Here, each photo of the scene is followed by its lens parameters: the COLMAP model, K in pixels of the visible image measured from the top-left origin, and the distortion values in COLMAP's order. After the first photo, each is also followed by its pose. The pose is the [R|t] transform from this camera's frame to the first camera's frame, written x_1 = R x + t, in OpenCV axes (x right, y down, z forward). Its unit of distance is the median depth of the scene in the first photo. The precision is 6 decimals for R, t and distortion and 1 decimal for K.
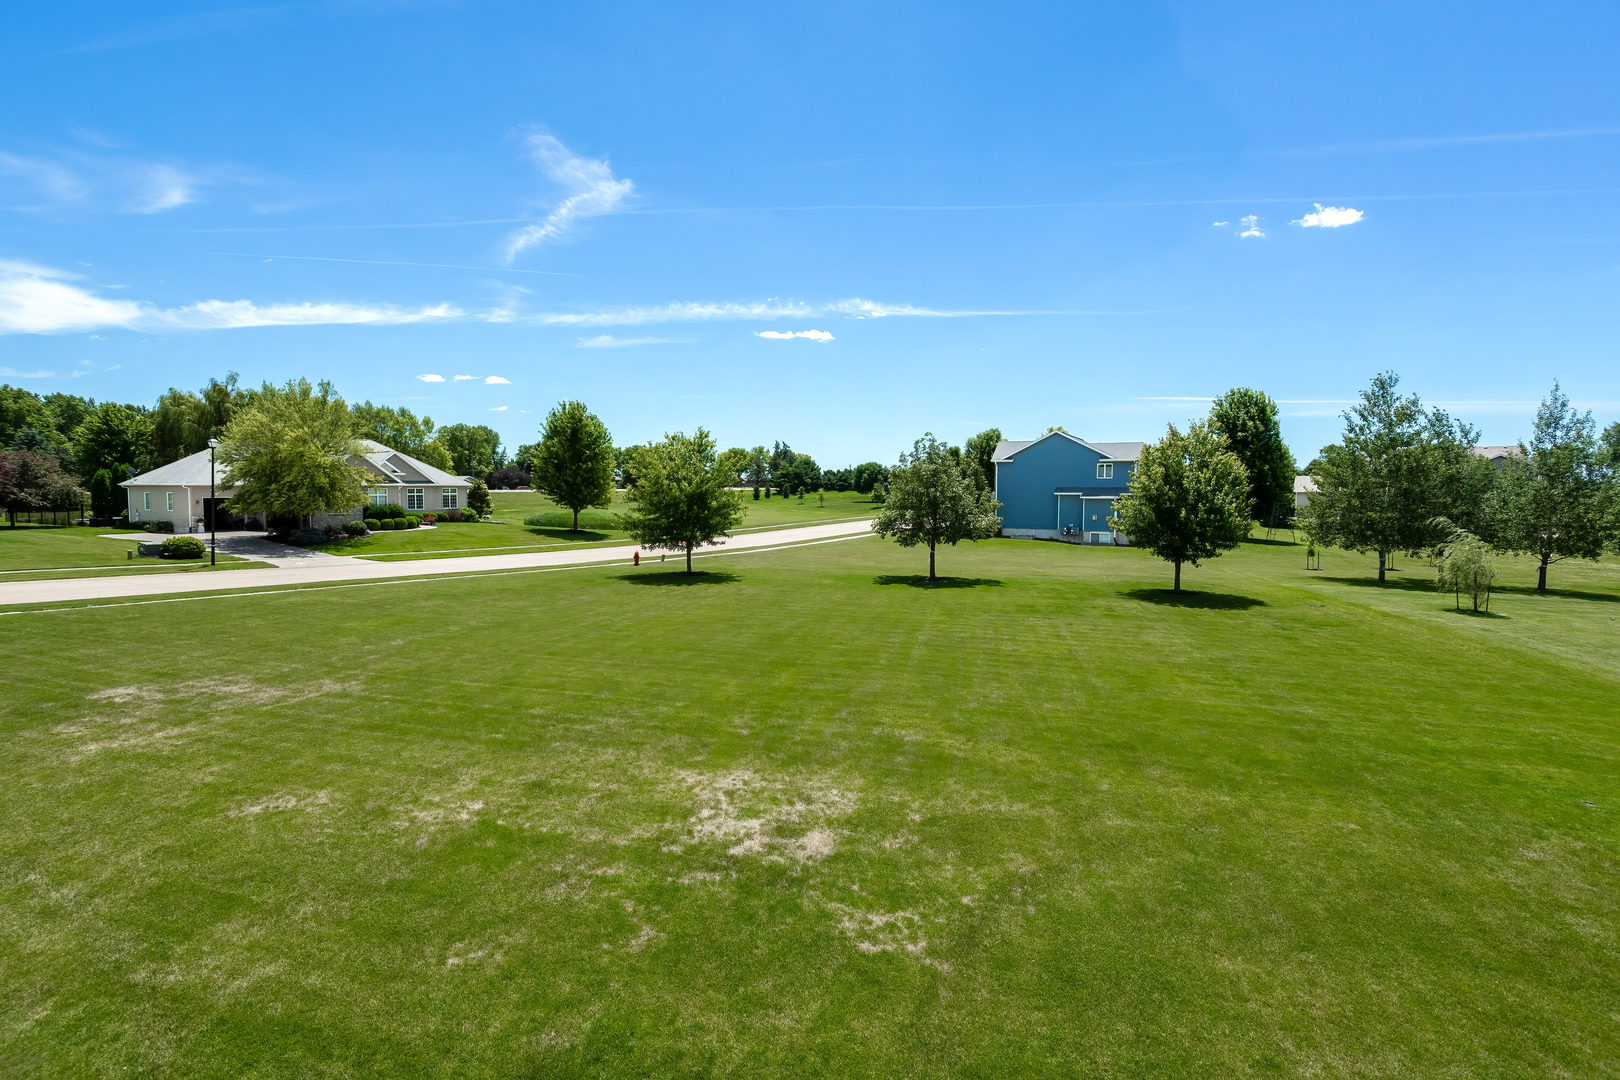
lens RADIAL K [[763.5, 0, 817.7], [0, 763.5, 548.9], [0, 0, 1]] dist [-0.039800, 0.022312]
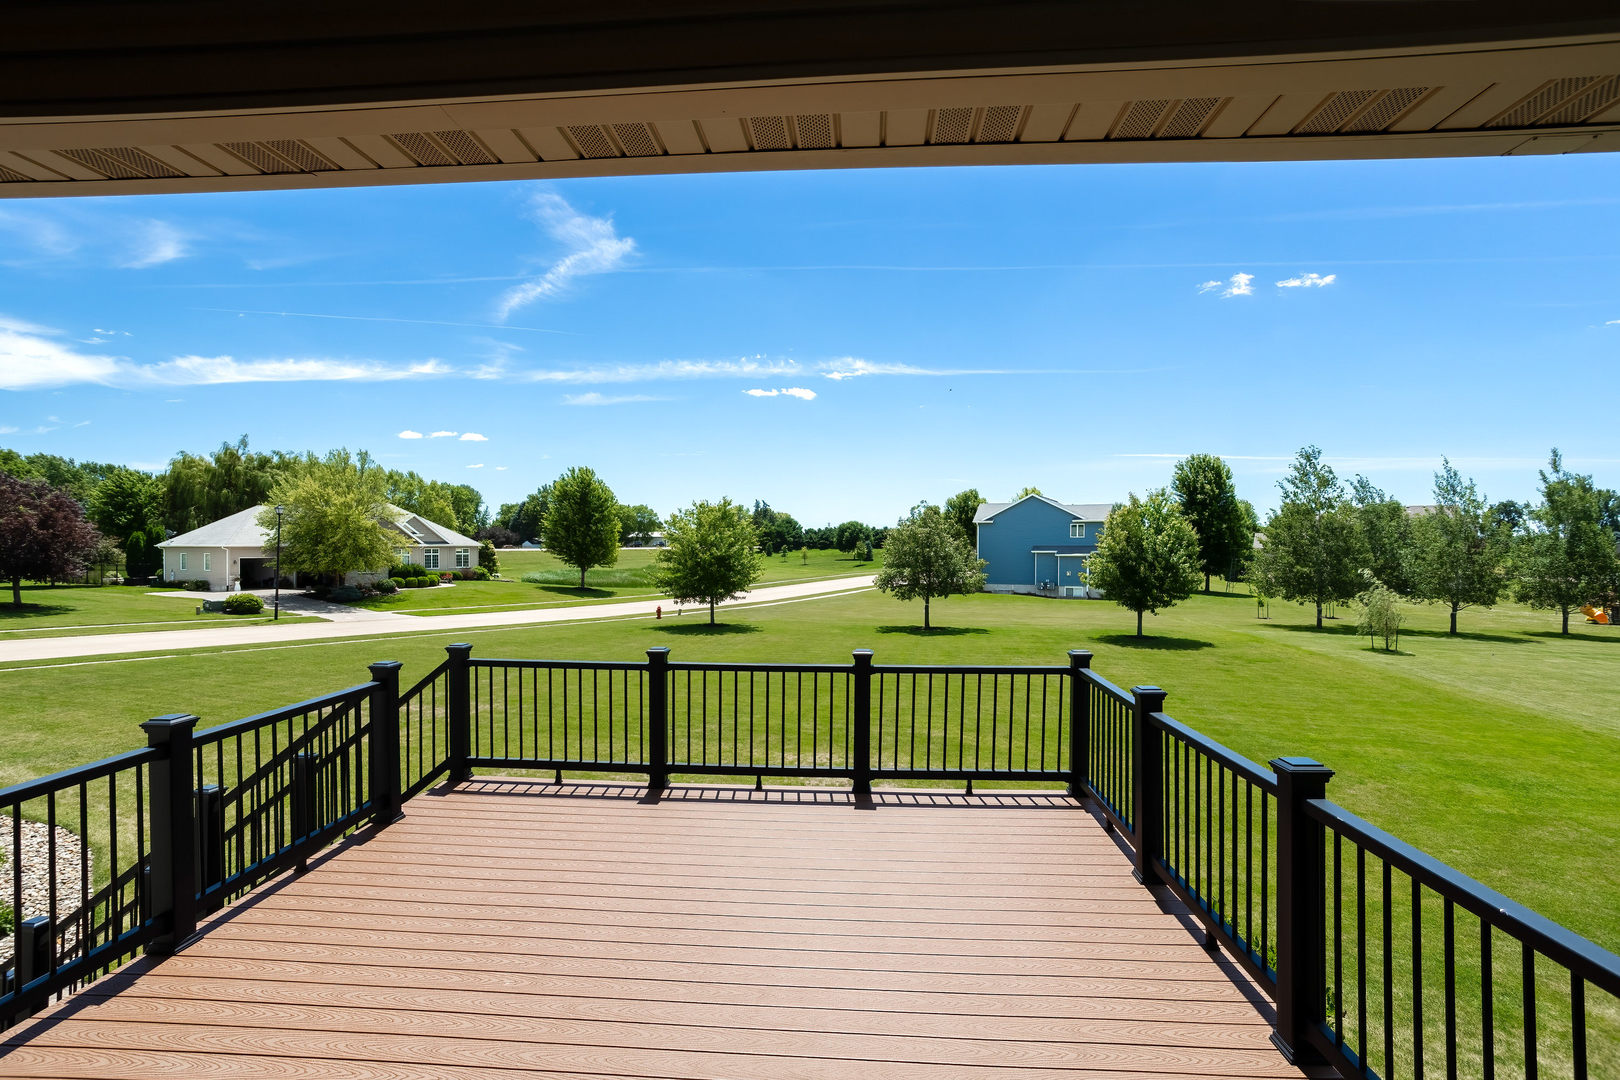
lens RADIAL K [[785.0, 0, 808.7], [0, 785.0, 551.6], [0, 0, 1]] dist [-0.033260, 0.026023]
pose [[0.999662, -0.003694, 0.025740, -0.041662], [0.005507, 0.997479, -0.070754, 0.005302], [-0.025414, 0.070872, 0.997162, -0.124737]]
